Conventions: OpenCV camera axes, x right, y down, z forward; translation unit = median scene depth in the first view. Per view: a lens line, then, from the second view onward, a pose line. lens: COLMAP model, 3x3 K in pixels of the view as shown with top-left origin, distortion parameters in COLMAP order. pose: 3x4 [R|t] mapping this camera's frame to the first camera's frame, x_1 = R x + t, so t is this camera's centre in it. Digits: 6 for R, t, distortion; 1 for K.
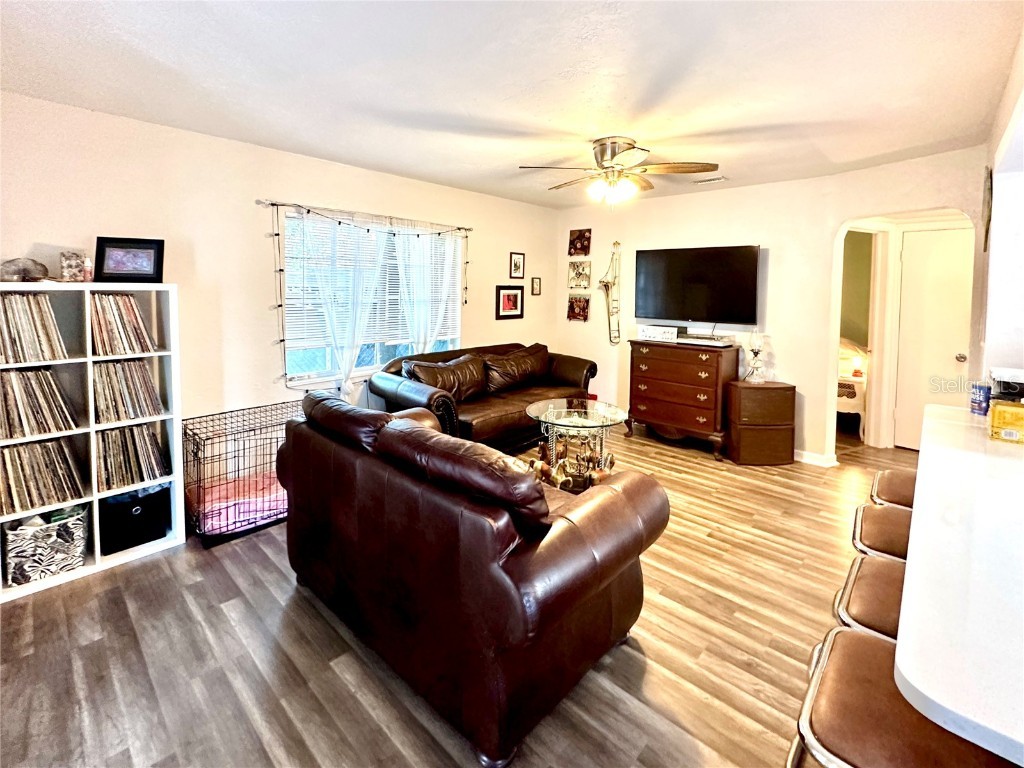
lens RADIAL K [[475.6, 0, 500.1], [0, 475.6, 312.2], [0, 0, 1]] dist [-0.001781, -0.000294]
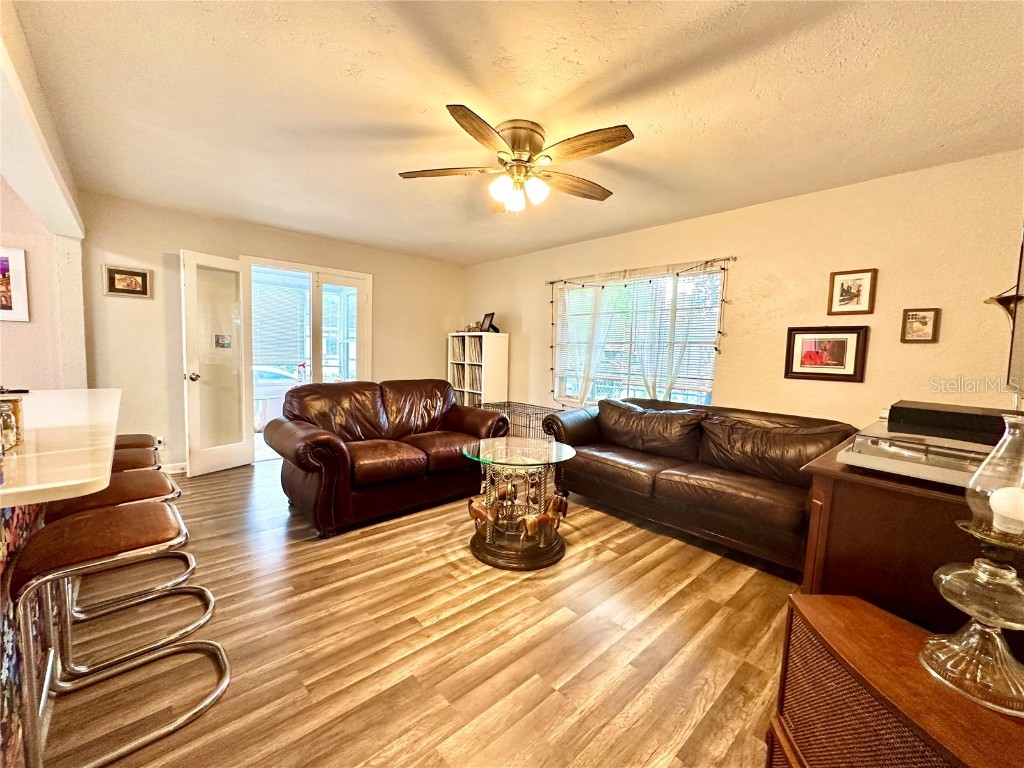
lens RADIAL K [[408.4, 0, 536.2], [0, 408.4, 383.2], [0, 0, 1]] dist [-0.002614, -0.000026]
pose [[-0.037148, 0.057842, -0.997634, 0.776643], [-0.087527, 0.994298, 0.060907, 0.025834], [0.995469, 0.089583, -0.031873, 0.863024]]
